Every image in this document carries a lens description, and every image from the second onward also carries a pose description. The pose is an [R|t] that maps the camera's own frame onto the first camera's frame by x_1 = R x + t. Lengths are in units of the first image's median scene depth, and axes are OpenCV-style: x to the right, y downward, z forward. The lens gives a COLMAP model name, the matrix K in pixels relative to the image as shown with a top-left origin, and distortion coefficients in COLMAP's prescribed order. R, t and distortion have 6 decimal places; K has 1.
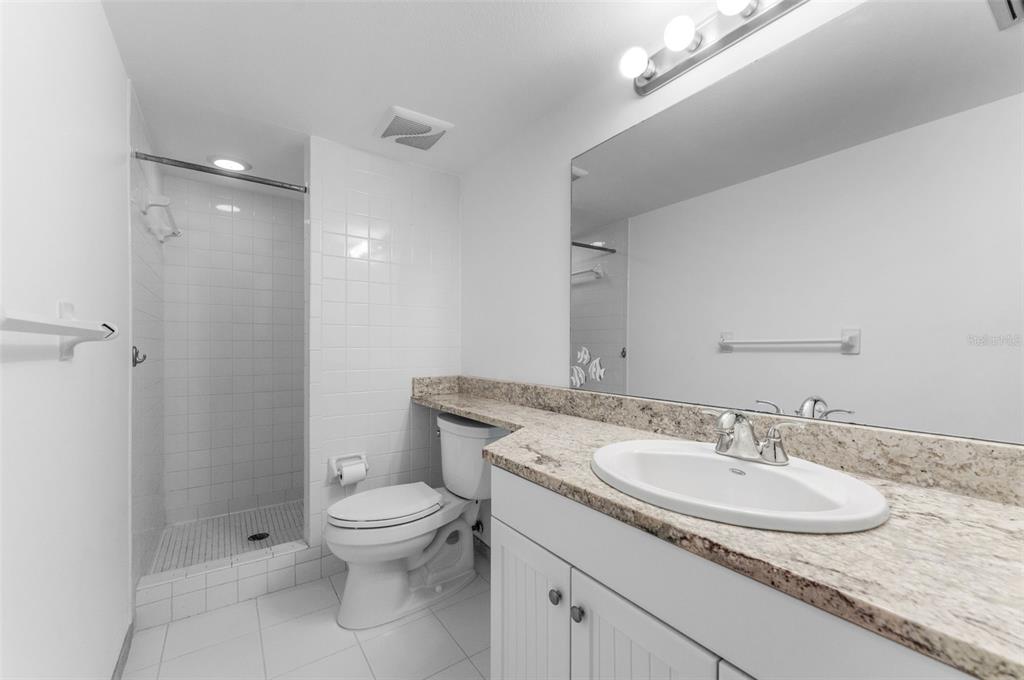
lens RADIAL K [[421.4, 0, 512.0], [0, 421.4, 340.0], [0, 0, 1]] dist [-0.002399, -0.000403]
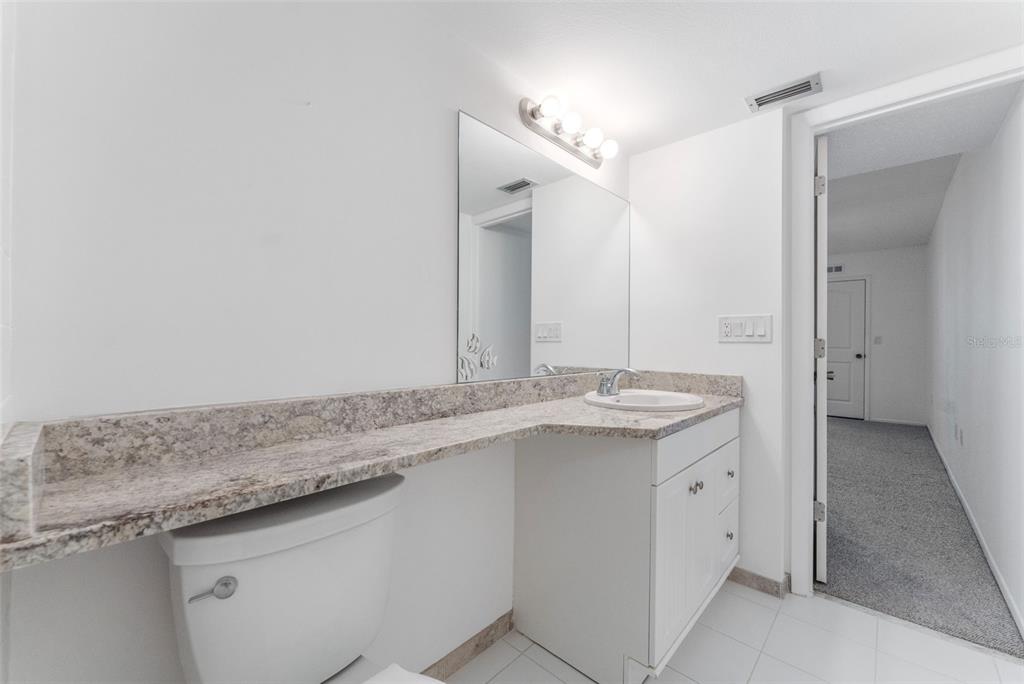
lens RADIAL K [[421.4, 0, 512.0], [0, 421.4, 342.0], [0, 0, 1]] dist [-0.002399, -0.000403]
pose [[-0.239350, 0.000043, 0.970933, -0.727571], [-0.019203, 0.999804, -0.004779, 0.036550], [-0.970744, -0.019788, -0.239302, 1.148542]]
